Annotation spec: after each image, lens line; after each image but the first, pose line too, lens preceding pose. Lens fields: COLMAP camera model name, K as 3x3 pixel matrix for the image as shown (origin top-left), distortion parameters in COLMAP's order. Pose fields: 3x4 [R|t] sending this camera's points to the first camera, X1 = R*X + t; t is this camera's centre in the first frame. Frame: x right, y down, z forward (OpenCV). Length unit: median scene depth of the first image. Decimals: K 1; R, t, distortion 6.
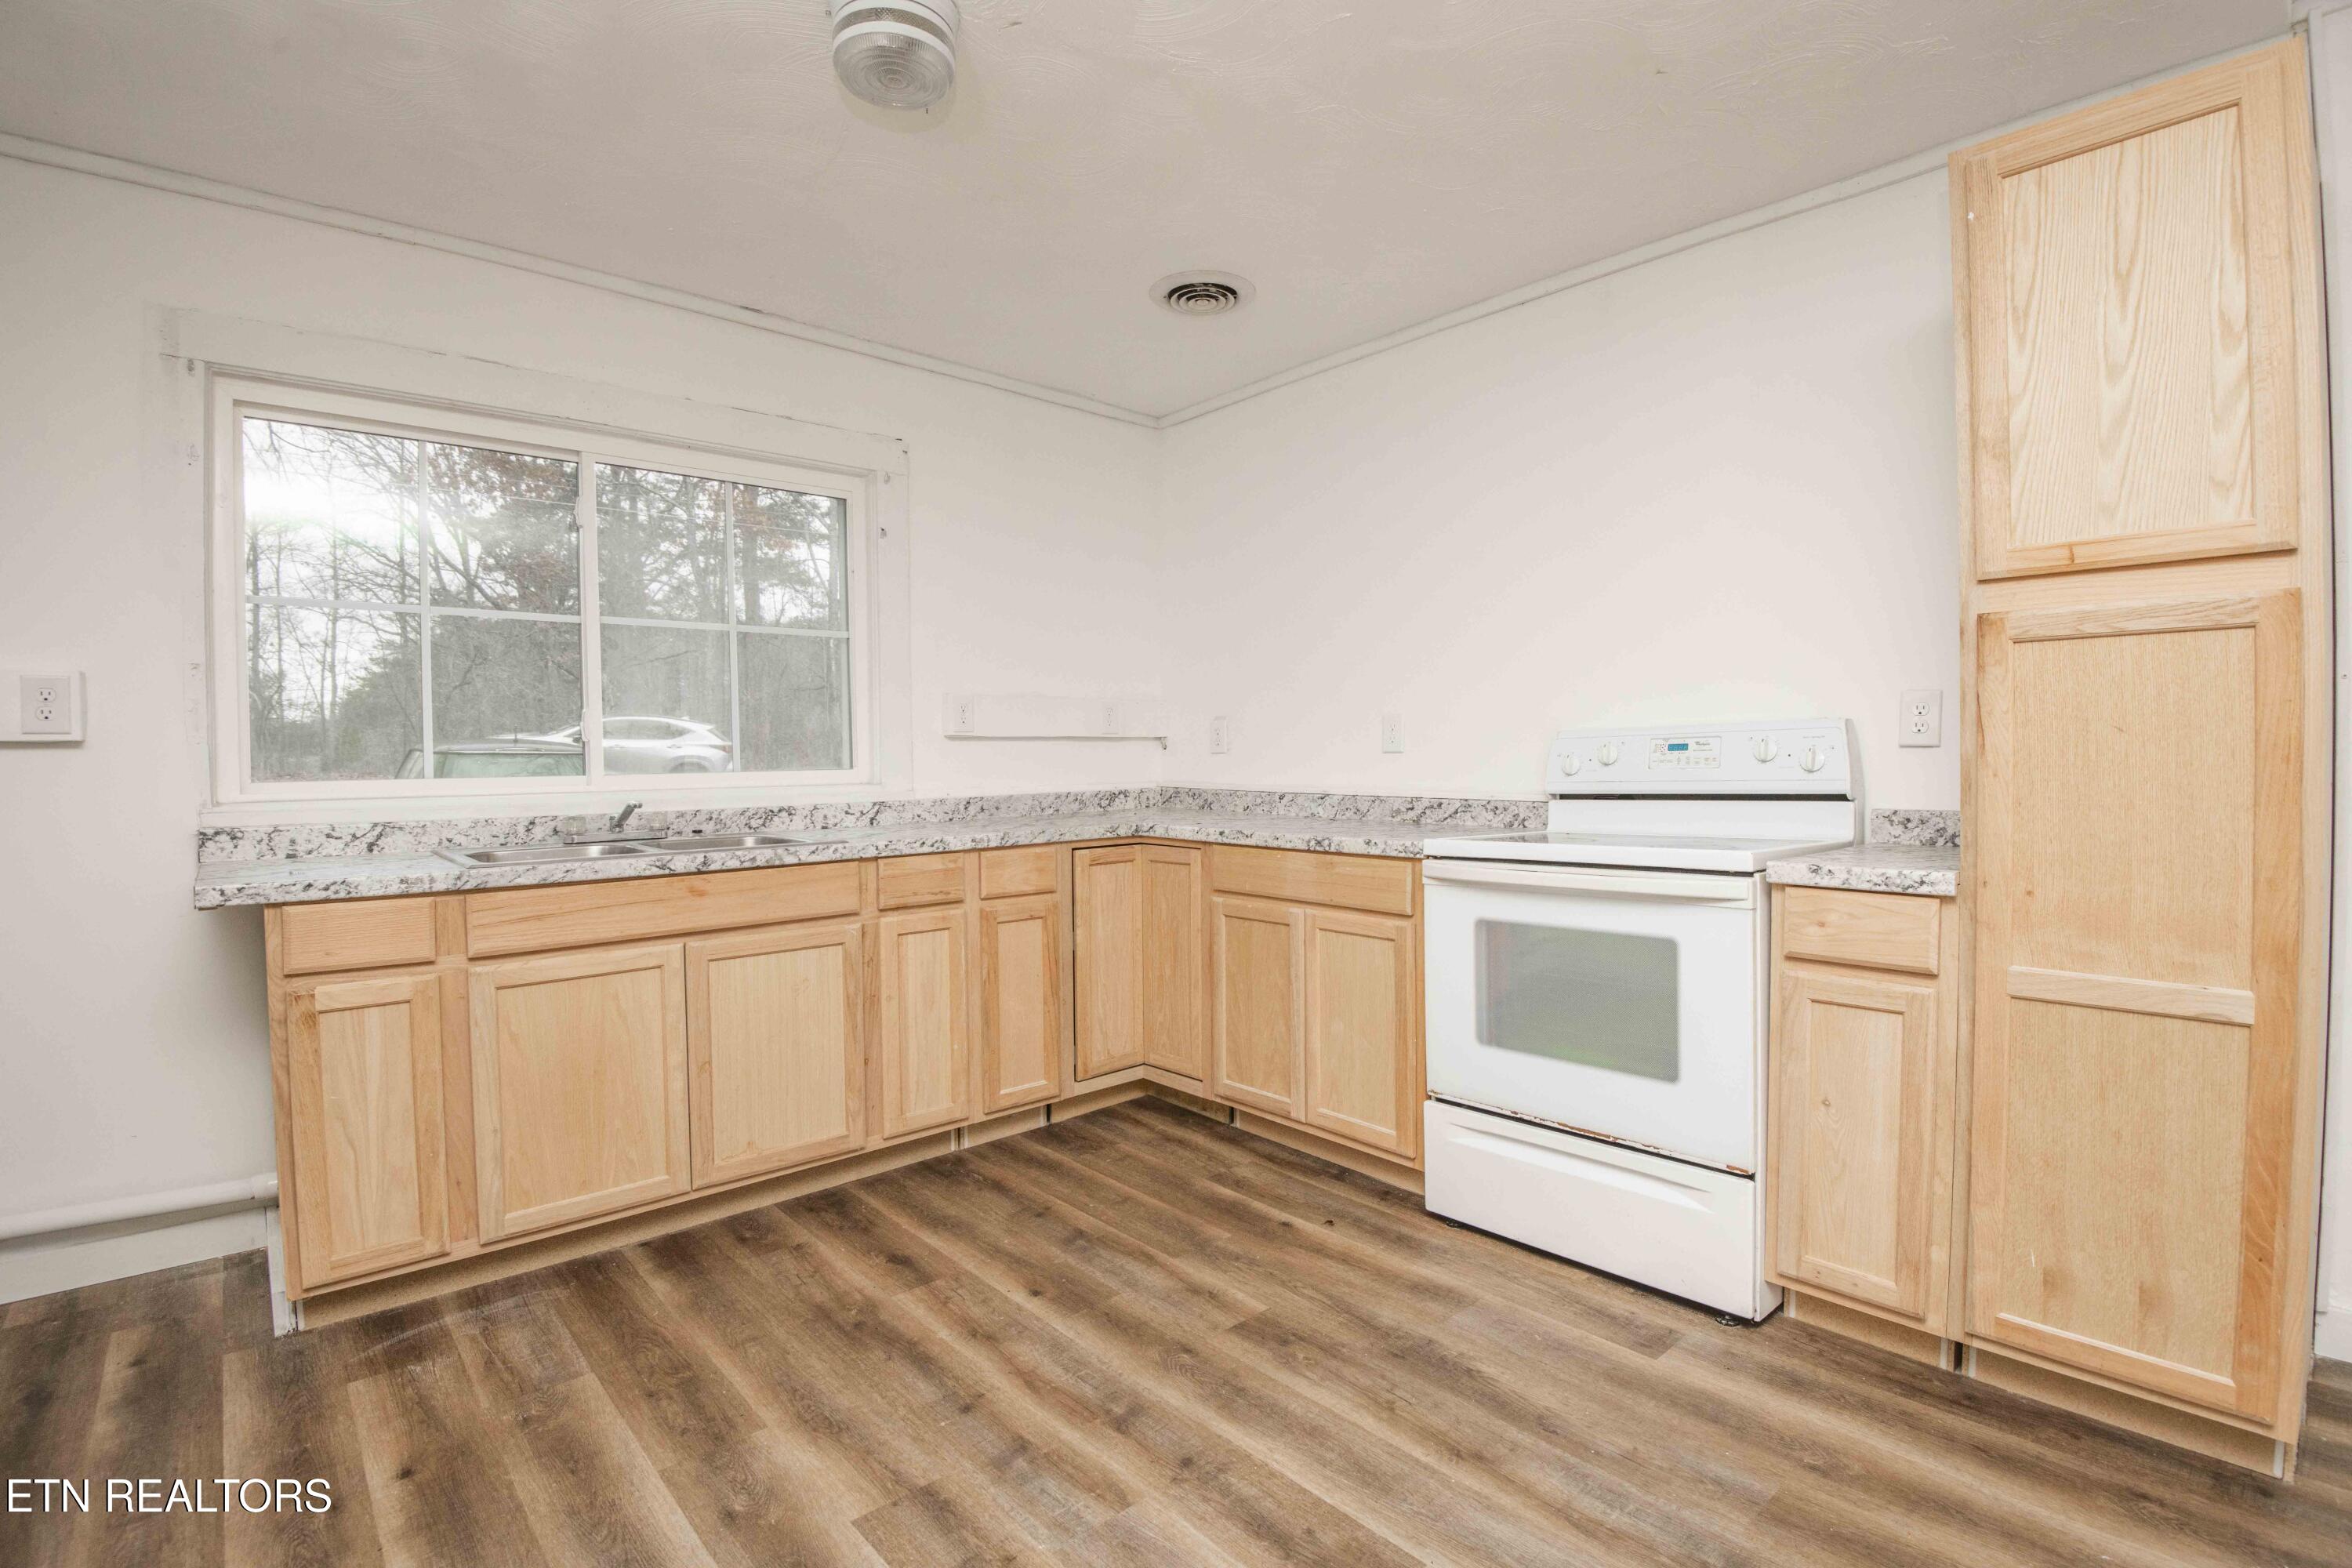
lens RADIAL K [[1086.0, 0, 1183.5], [0, 1086.0, 780.2], [0, 0, 1]] dist [-0.014843, -0.018532]
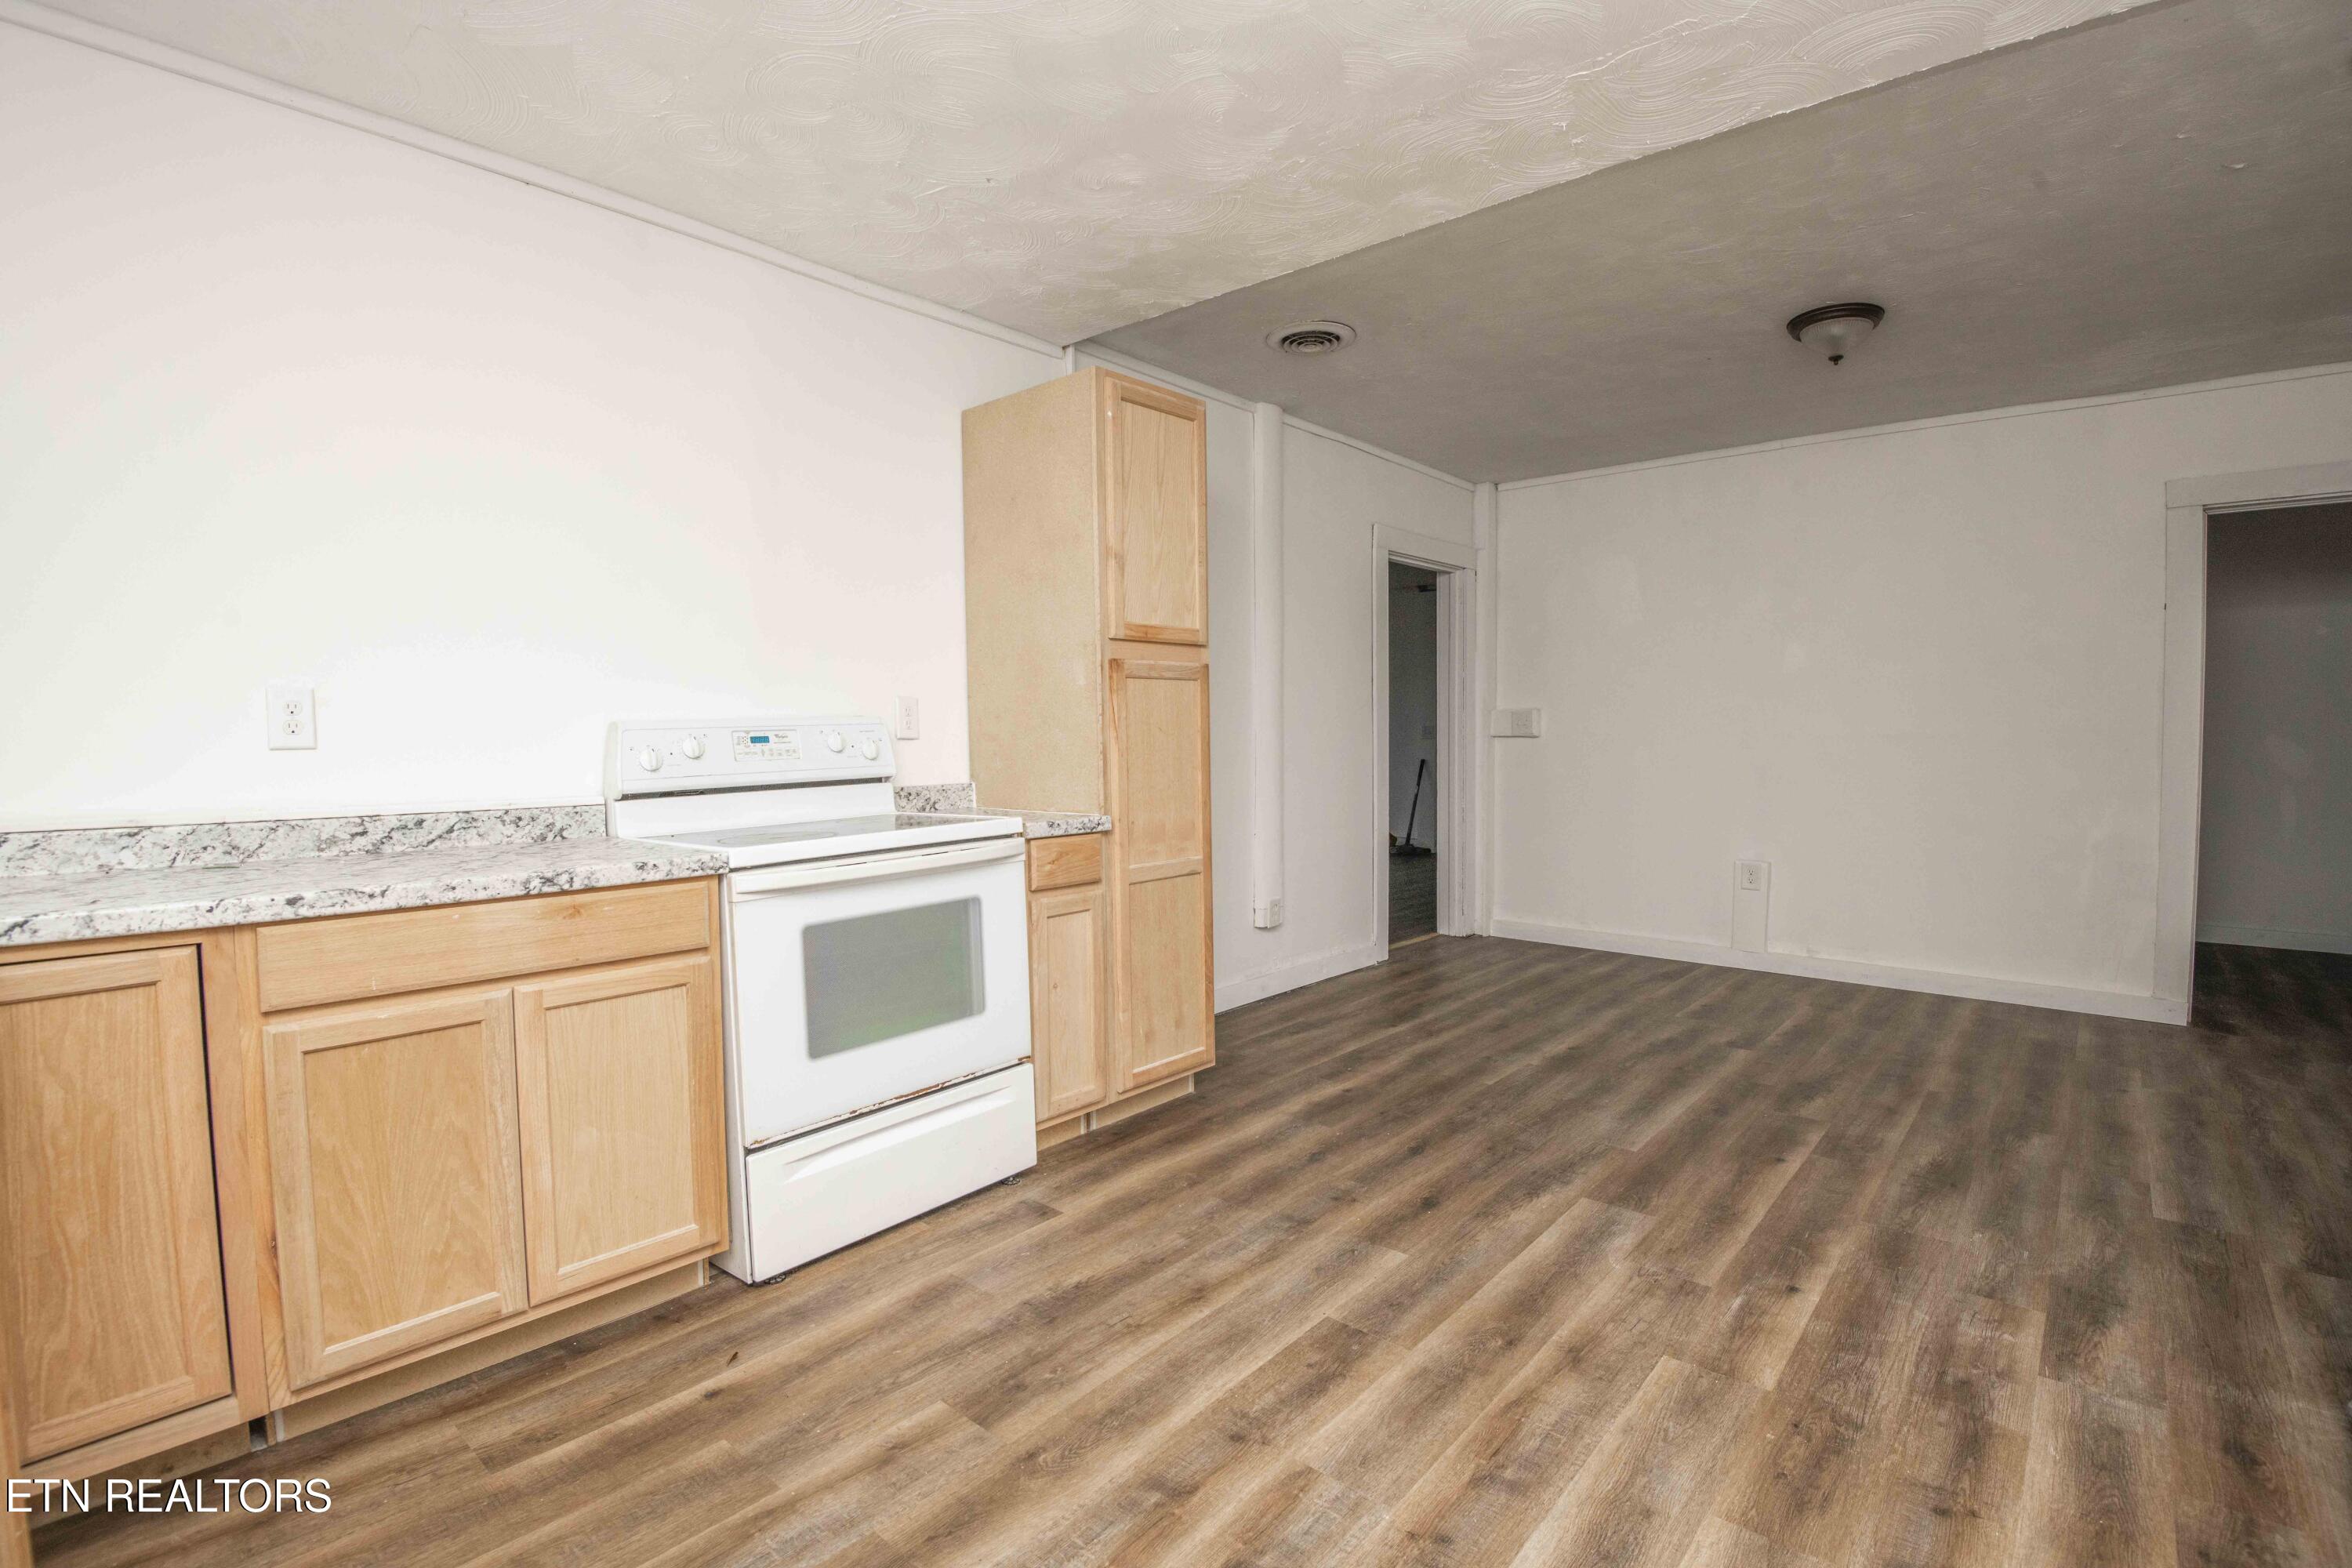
lens RADIAL K [[1086.0, 0, 1183.5], [0, 1086.0, 782.3], [0, 0, 1]] dist [-0.014843, -0.018532]
pose [[-0.127537, -0.036051, 0.991178, -0.691901], [0.033116, 0.998627, 0.040583, -0.020359], [-0.991281, 0.037999, -0.126168, 0.816750]]
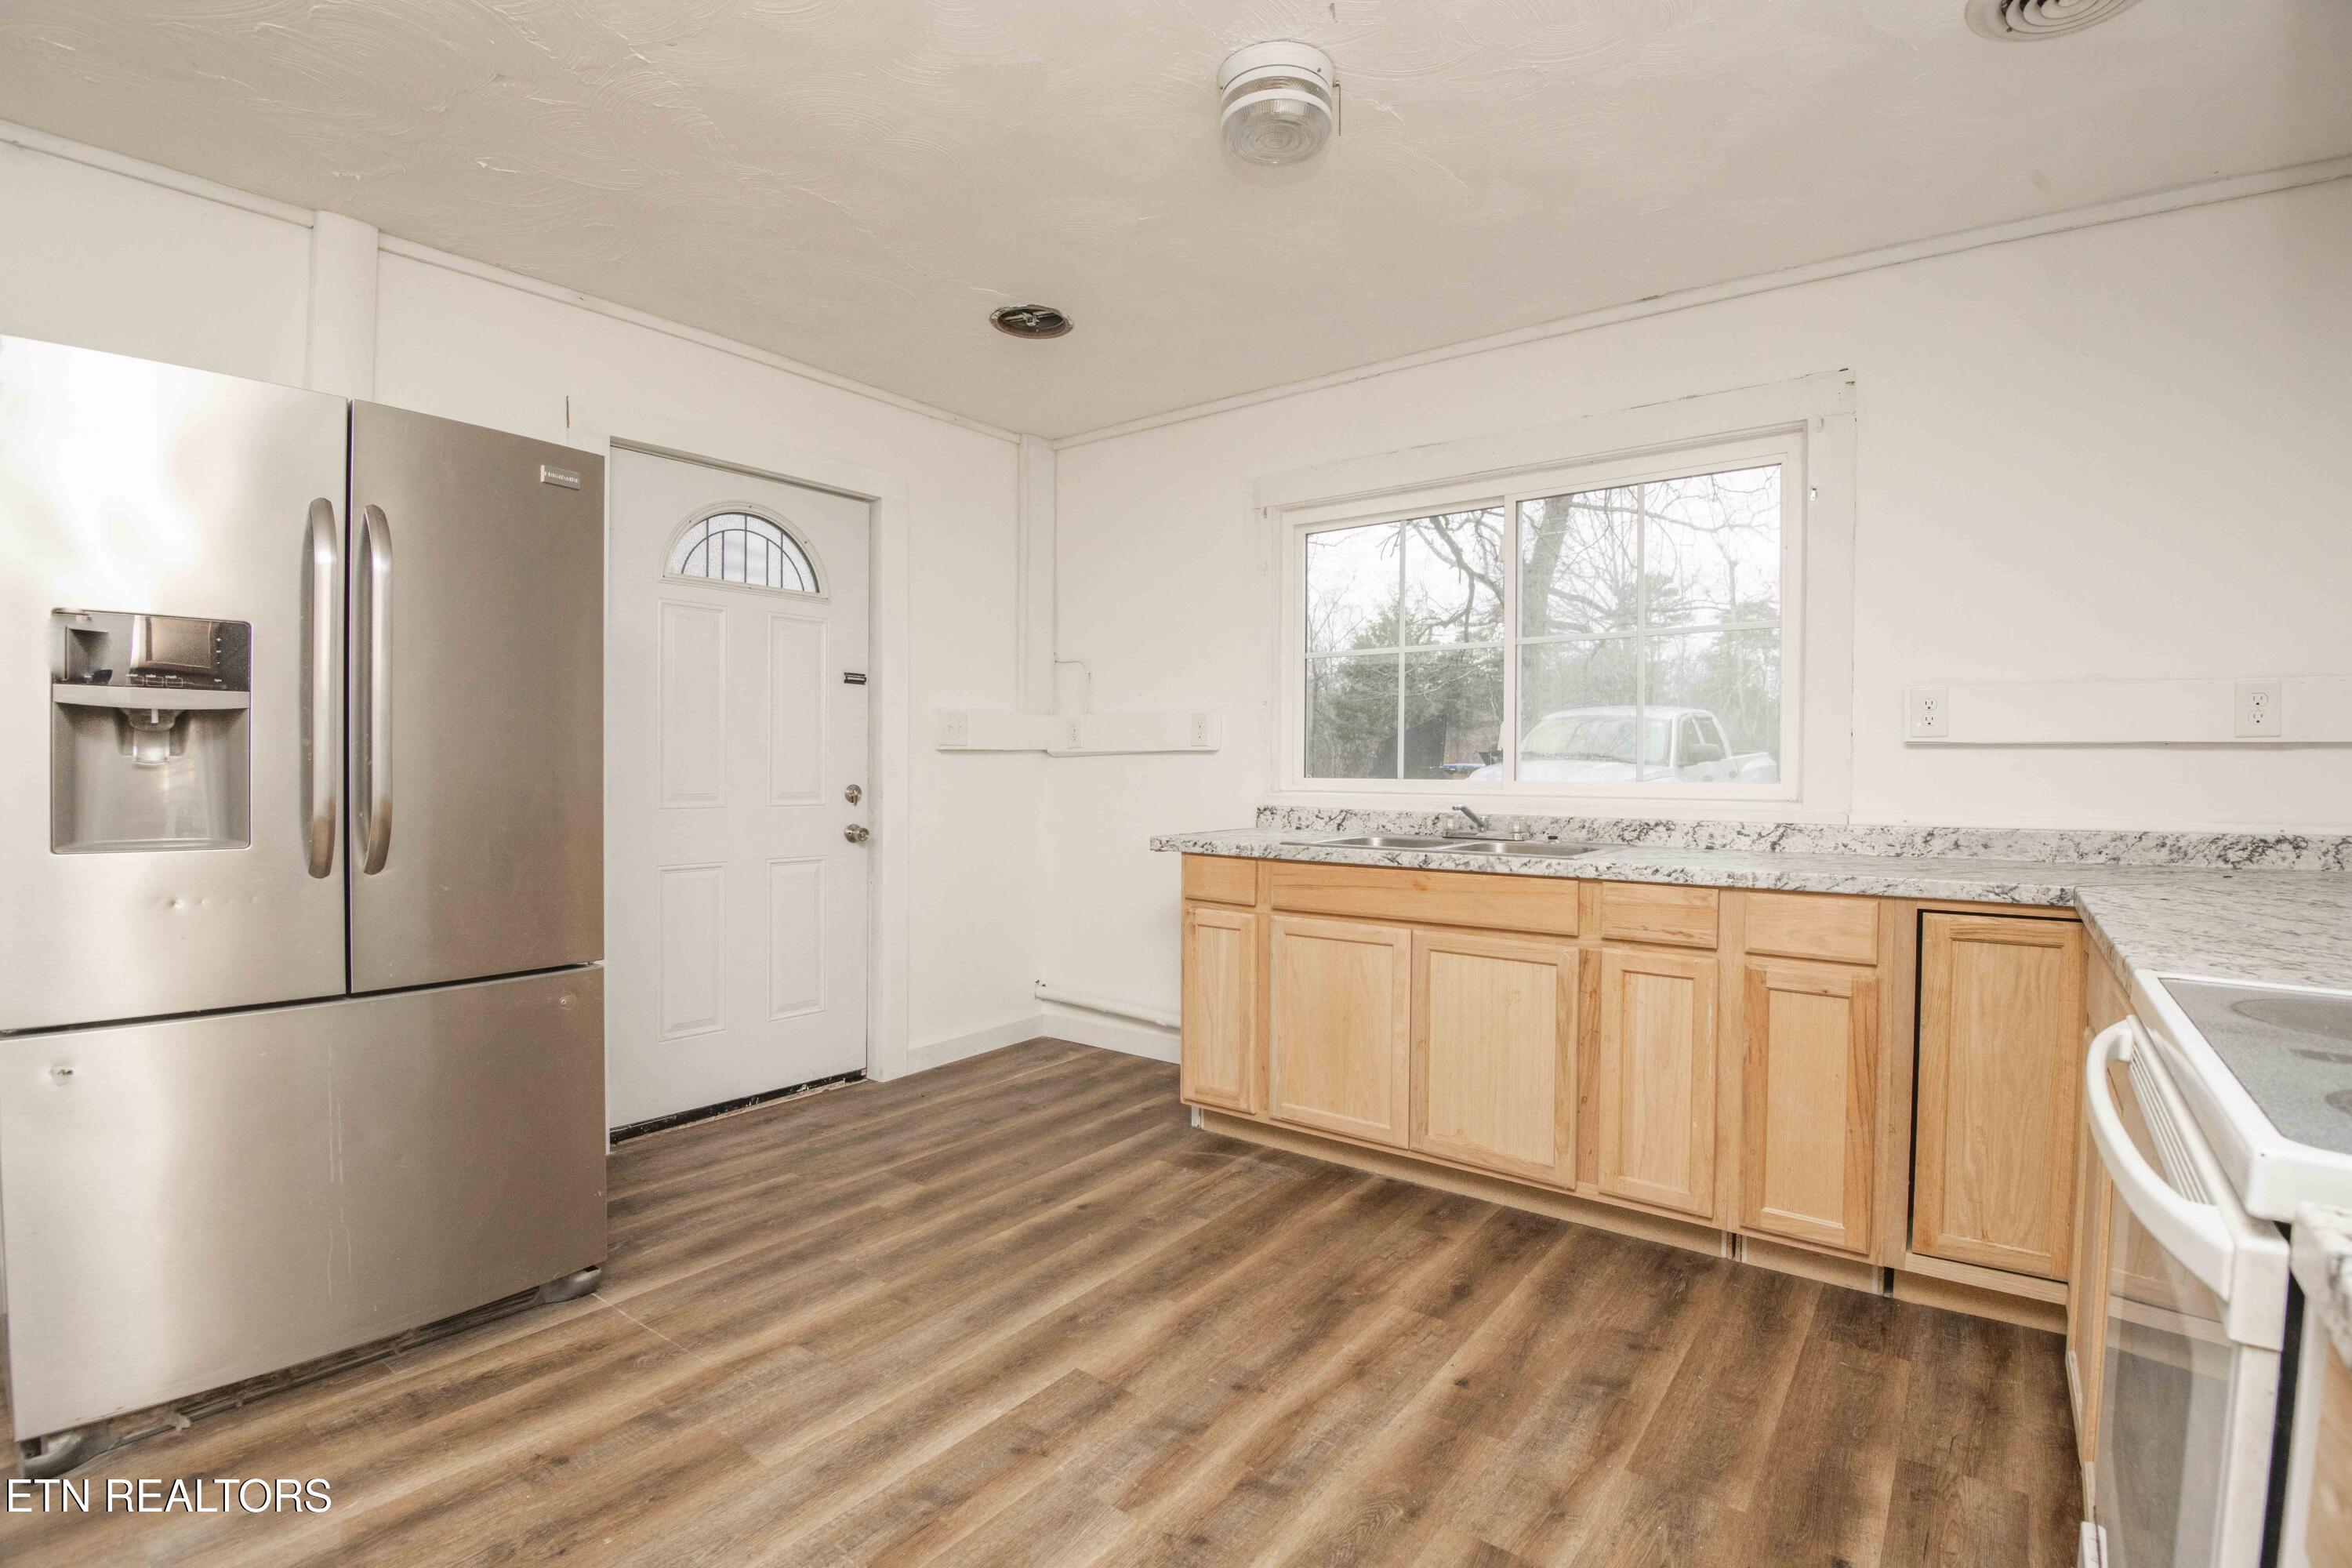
lens RADIAL K [[1086.0, 0, 1180.2], [0, 1086.0, 781.1], [0, 0, 1]] dist [-0.014843, -0.018532]
pose [[0.192366, 0.028573, -0.980907, 0.621415], [-0.030968, 0.999255, 0.023034, -0.024195], [0.980834, 0.025945, 0.193108, 0.558719]]
